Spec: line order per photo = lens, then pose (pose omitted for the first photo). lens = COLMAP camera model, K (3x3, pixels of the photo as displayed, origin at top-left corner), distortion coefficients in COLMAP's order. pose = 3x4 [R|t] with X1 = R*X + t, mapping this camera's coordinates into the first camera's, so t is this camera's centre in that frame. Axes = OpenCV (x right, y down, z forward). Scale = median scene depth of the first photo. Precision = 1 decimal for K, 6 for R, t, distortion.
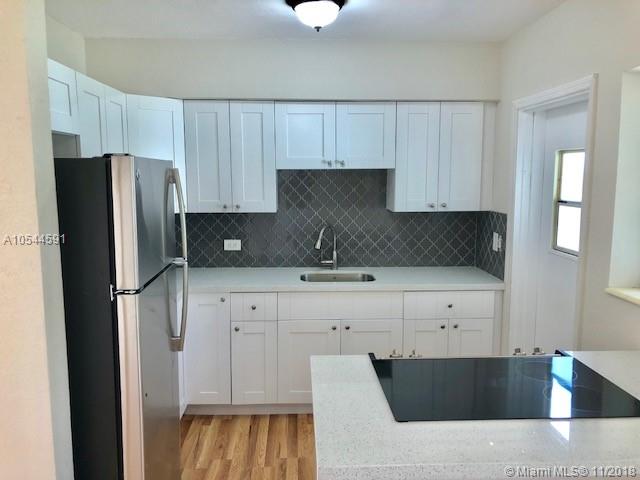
lens RADIAL K [[531.7, 0, 323.2], [0, 531.7, 241.4], [0, 0, 1]] dist [0.027128, -0.018144]
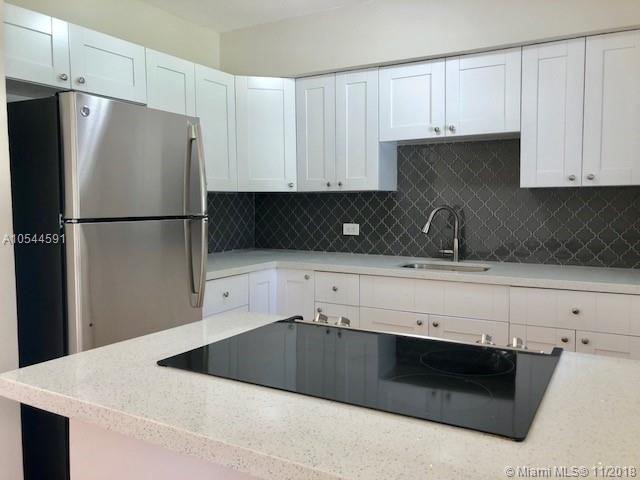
lens RADIAL K [[531.7, 0, 313.5], [0, 531.7, 238.3], [0, 0, 1]] dist [0.027128, -0.018144]
pose [[0.837949, 0.033342, -0.544730, 0.312897], [-0.066127, 0.996981, -0.040698, 0.071344], [0.541728, 0.070125, 0.837624, 0.190359]]
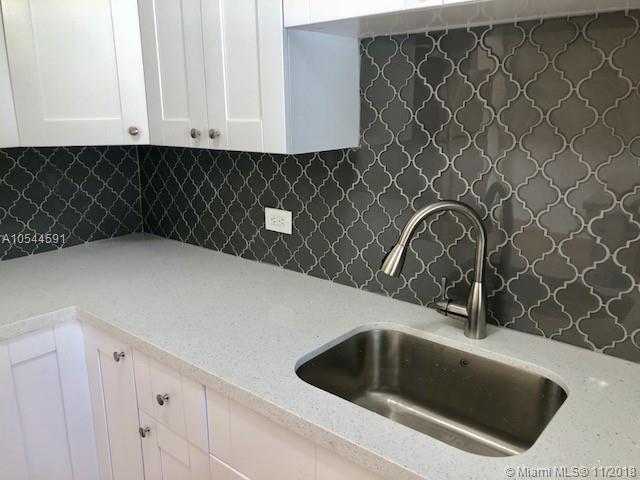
lens RADIAL K [[531.7, 0, 321.0], [0, 531.7, 236.7], [0, 0, 1]] dist [0.027128, -0.018144]
pose [[0.732809, 0.158780, -0.661649, 0.177818], [-0.082949, 0.985986, 0.144743, -0.053489], [0.675359, -0.051186, 0.735710, 0.746311]]
